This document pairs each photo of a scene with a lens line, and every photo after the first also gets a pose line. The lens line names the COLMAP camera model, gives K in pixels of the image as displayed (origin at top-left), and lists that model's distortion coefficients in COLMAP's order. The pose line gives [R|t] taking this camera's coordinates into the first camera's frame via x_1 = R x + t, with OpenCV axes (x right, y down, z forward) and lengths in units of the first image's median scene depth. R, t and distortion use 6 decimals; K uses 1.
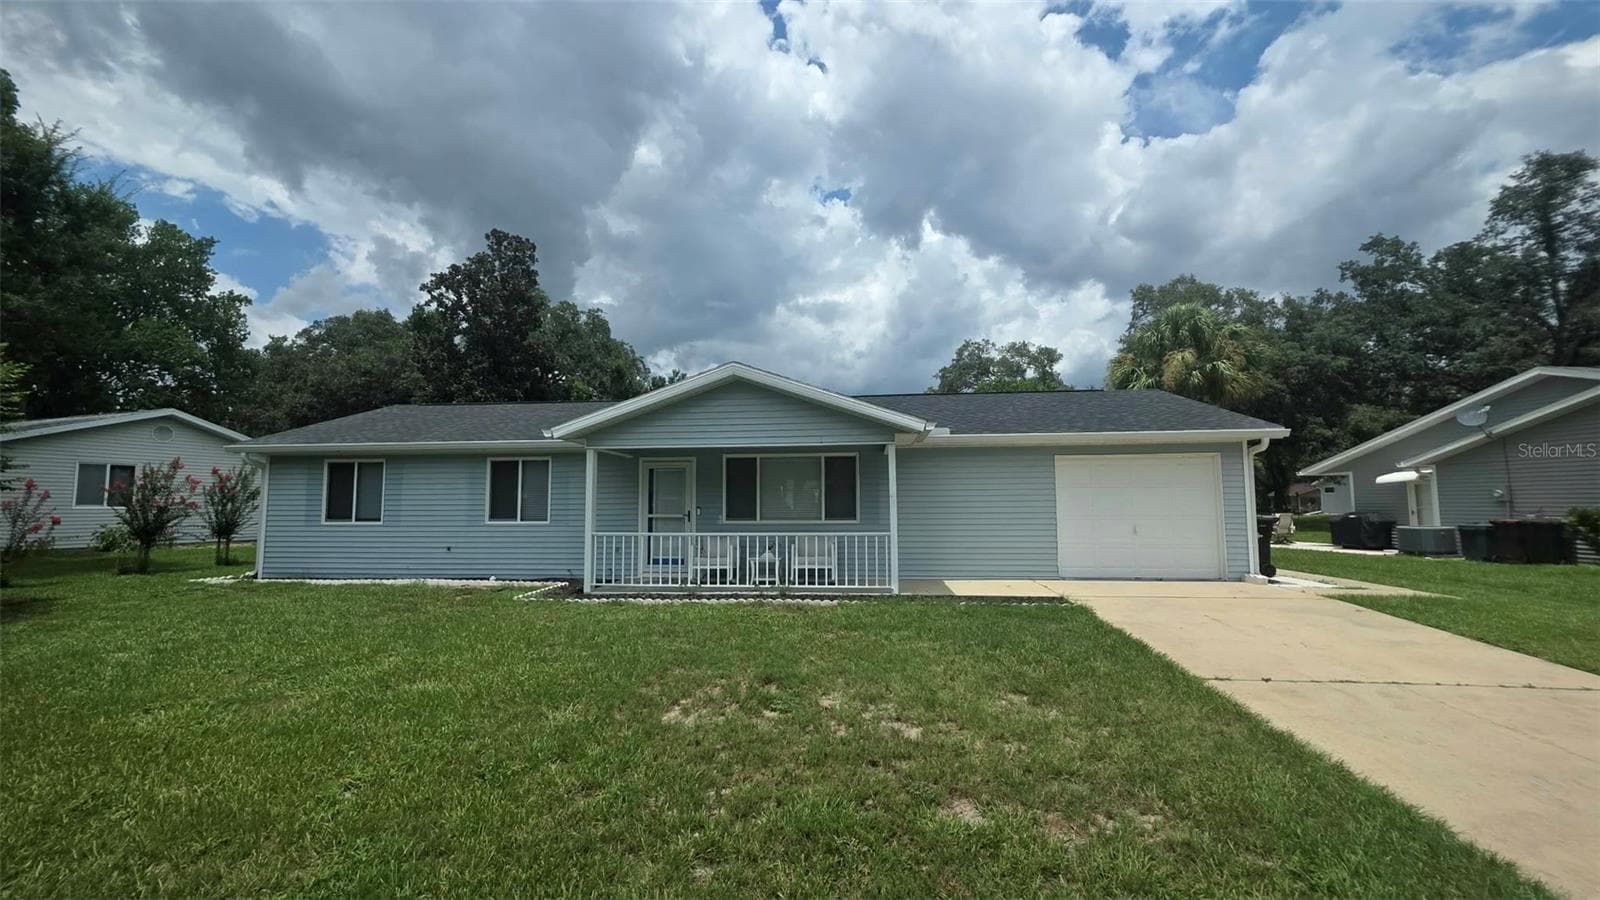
lens RADIAL K [[654.0, 0, 800.0], [0, 654.0, 450.0], [0, 0, 1]] dist [0.003650, 0.000519]
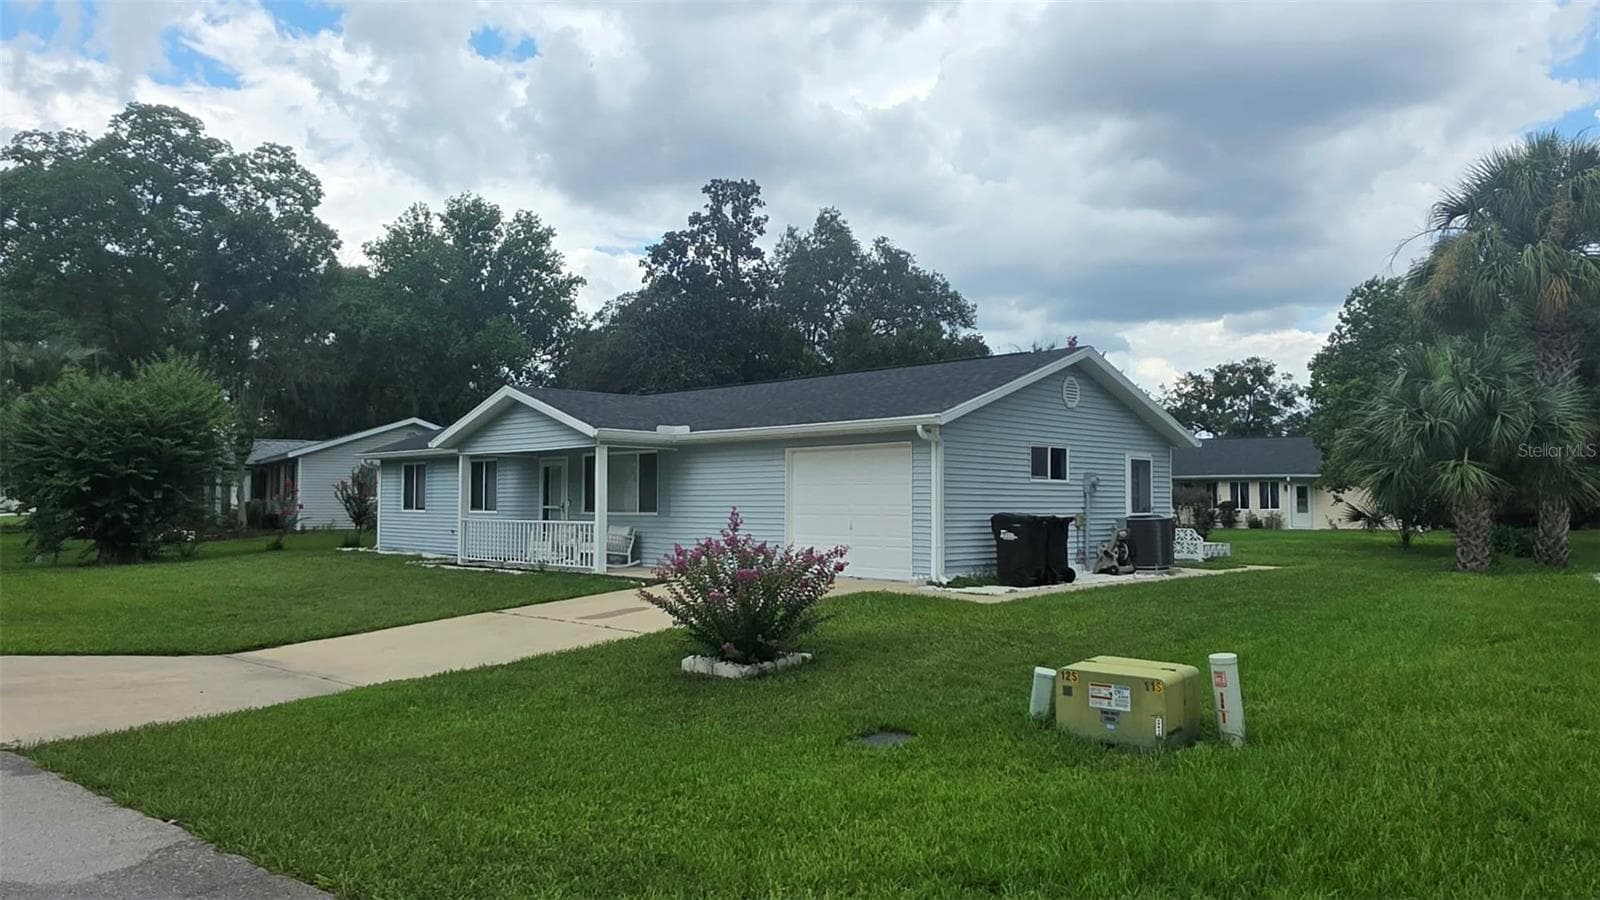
lens RADIAL K [[1111.2, 0, 800.0], [0, 1111.2, 450.0], [0, 0, 1]] dist [0.004436, 0.001673]
pose [[0.785591, -0.023717, -0.618291, 1.131791], [0.048703, 0.998535, 0.023579, -0.021915], [0.616826, -0.048636, 0.785596, -0.231055]]
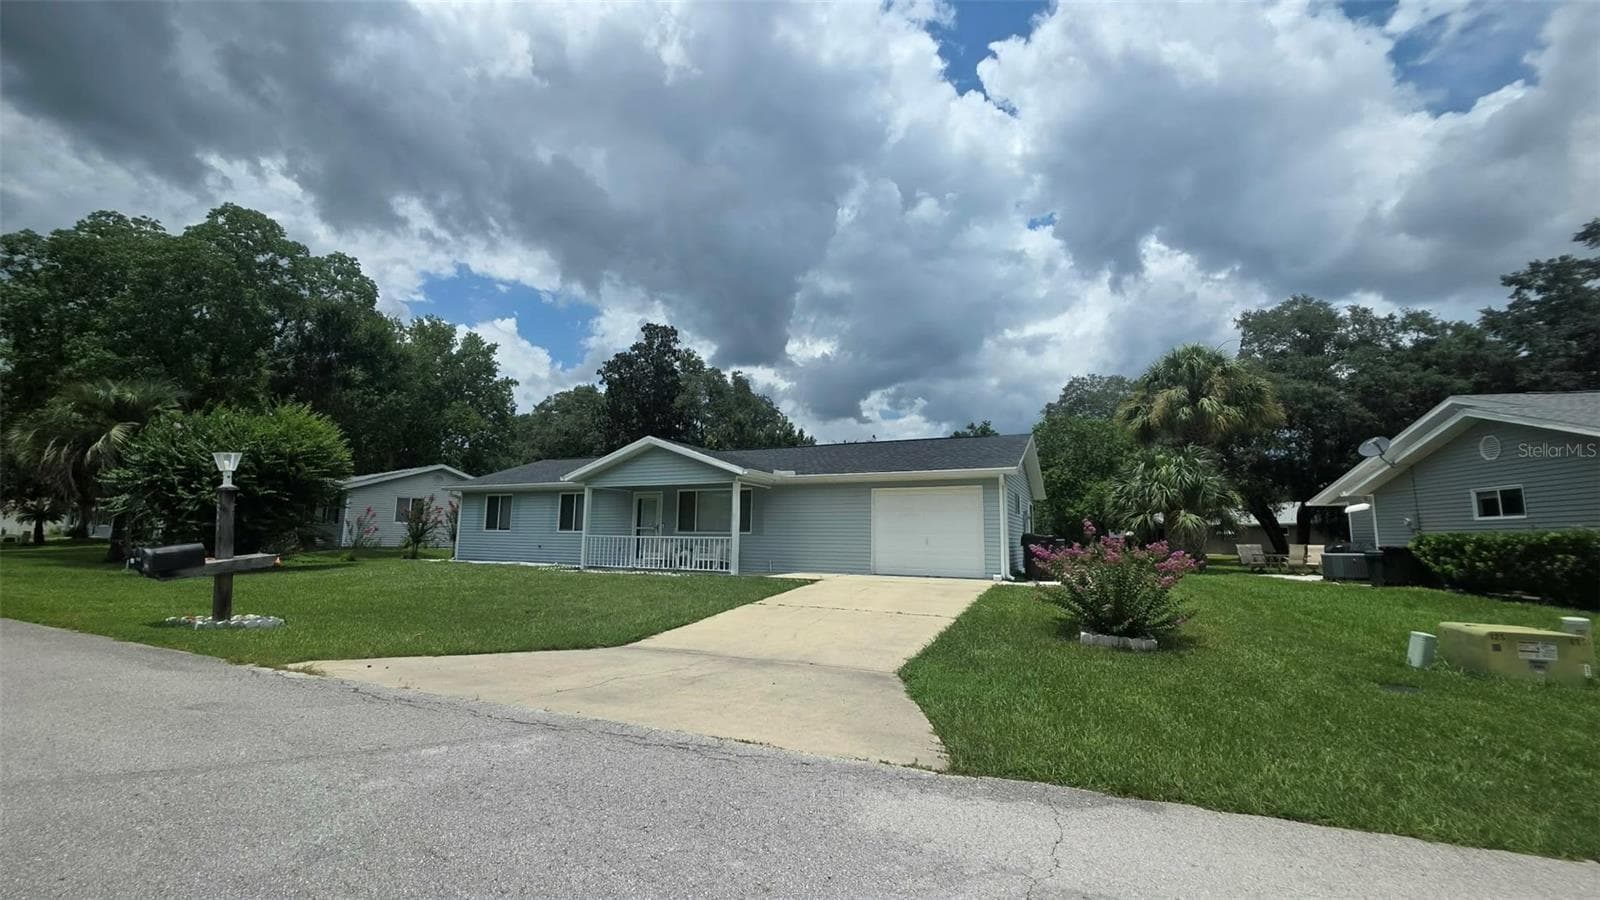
lens RADIAL K [[642.4, 0, 800.0], [0, 642.4, 450.0], [0, 0, 1]] dist [0.001507, 0.000049]
pose [[0.945818, -0.027151, -0.323561, 0.555004], [0.009692, 0.998415, -0.055448, 0.000071], [0.324553, 0.049308, 0.944581, -0.315966]]
